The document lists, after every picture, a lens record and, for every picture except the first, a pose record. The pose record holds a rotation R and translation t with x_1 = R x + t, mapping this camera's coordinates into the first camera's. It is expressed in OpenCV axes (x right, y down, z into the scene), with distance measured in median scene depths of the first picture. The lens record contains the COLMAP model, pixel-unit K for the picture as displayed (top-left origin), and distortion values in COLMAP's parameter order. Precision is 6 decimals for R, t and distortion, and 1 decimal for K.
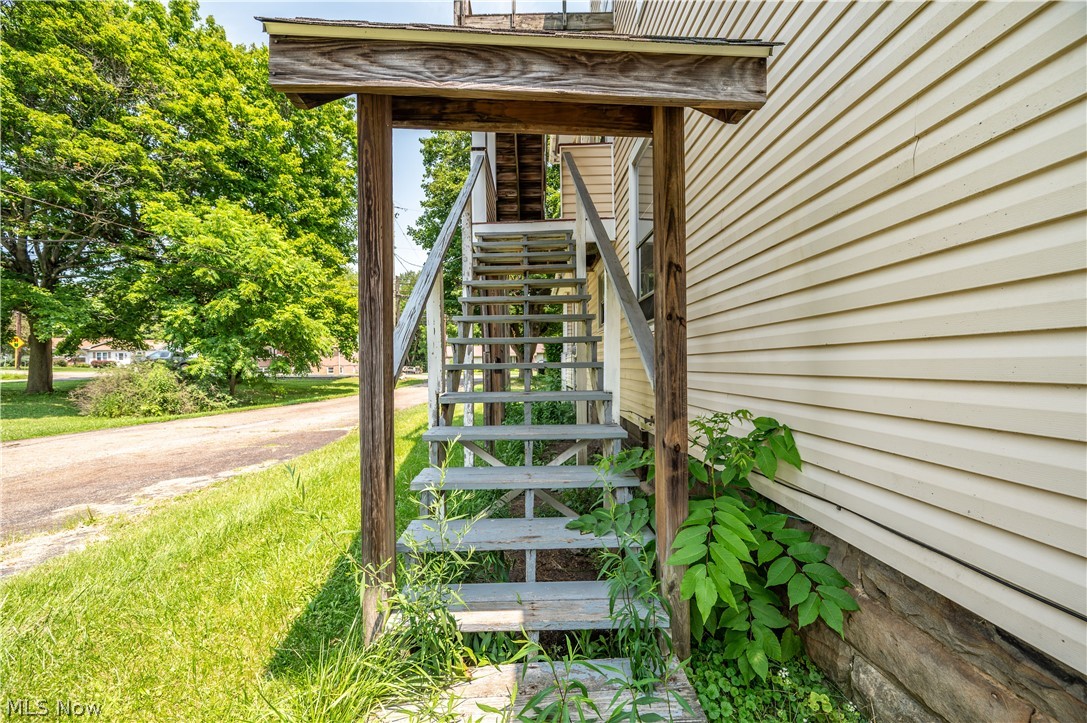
lens RADIAL K [[448.3, 0, 555.4], [0, 448.3, 364.6], [0, 0, 1]] dist [-0.000841, -0.000040]
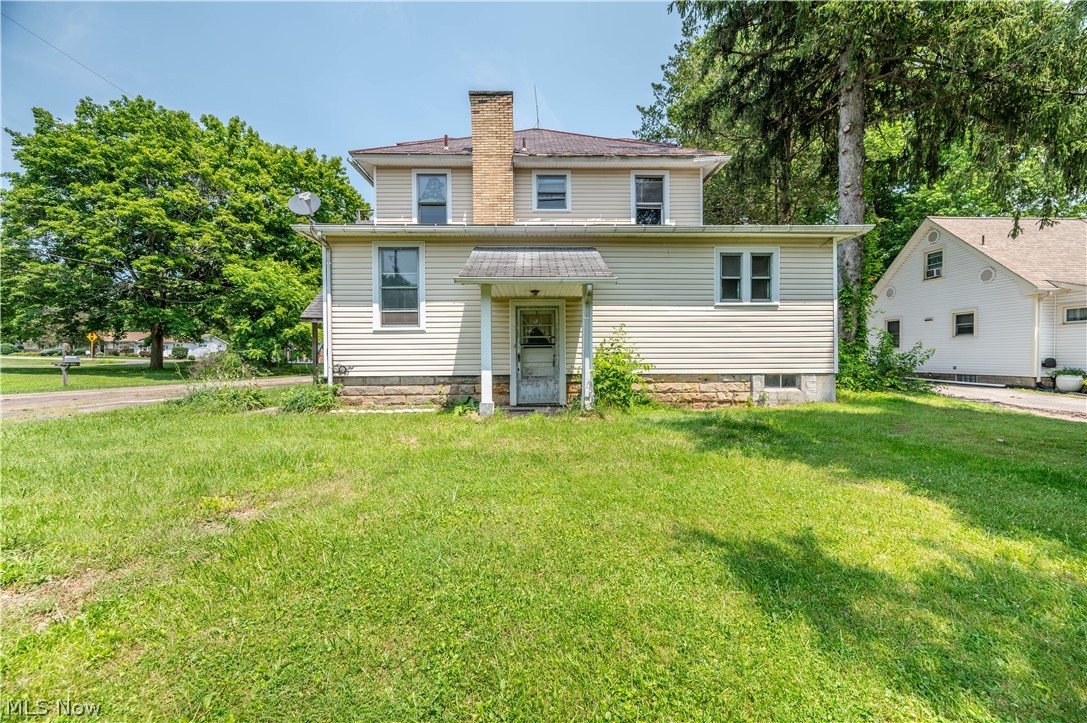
lens RADIAL K [[428.8, 0, 543.5], [0, 428.8, 361.5], [0, 0, 1]] dist [-0.001339, -0.000131]
pose [[0.999912, 0.007927, -0.010632, 0.380686], [-0.007832, 0.999930, 0.008921, 0.009985], [0.010702, -0.008837, 0.999904, -0.693555]]
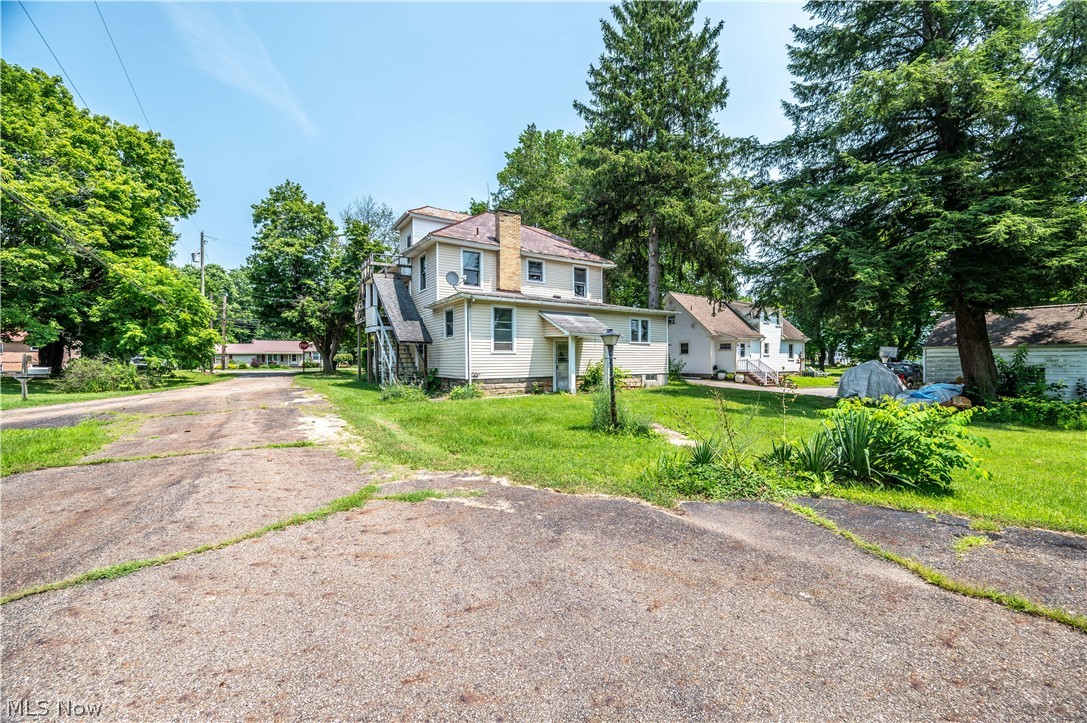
lens RADIAL K [[432.5, 0, 545.8], [0, 432.5, 361.2], [0, 0, 1]] dist [-0.000969, -0.000032]
pose [[0.849597, 0.008197, 0.527369, -0.362840], [-0.005549, 0.999963, -0.006603, 0.000227], [-0.527403, 0.002684, 0.849611, -1.117105]]
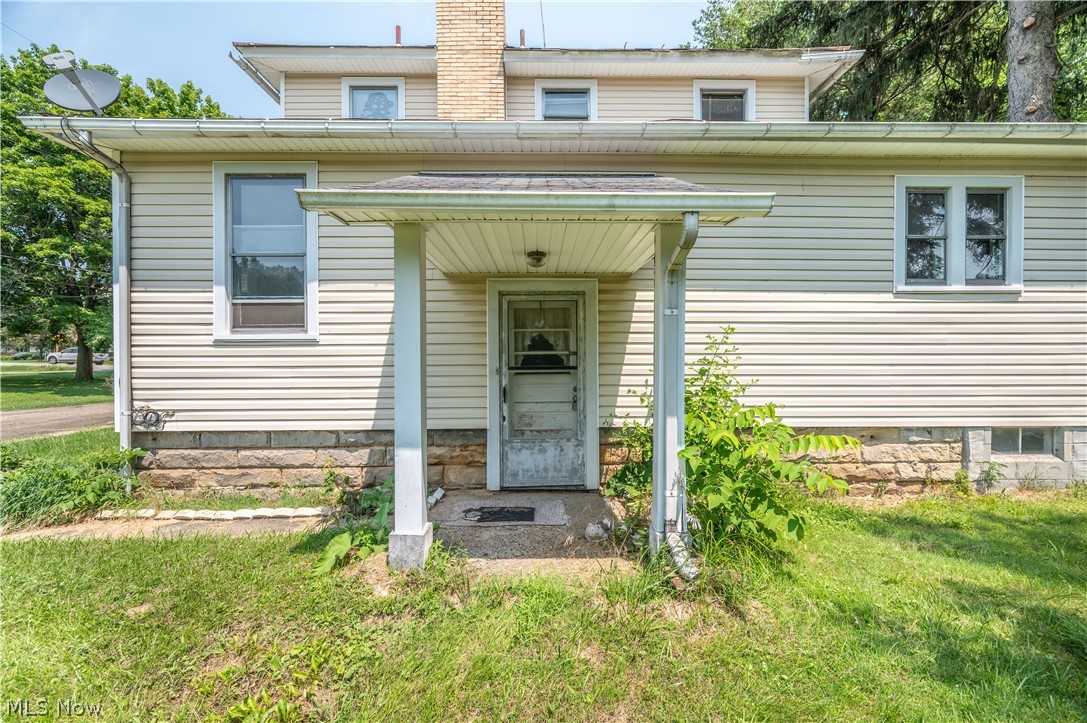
lens RADIAL K [[432.5, 0, 545.8], [0, 432.5, 361.2], [0, 0, 1]] dist [-0.000969, -0.000032]
pose [[0.999754, 0.010759, -0.019391, 0.373655], [-0.010742, 0.999942, 0.000984, -0.015339], [0.019400, -0.000775, 0.999811, -0.376153]]
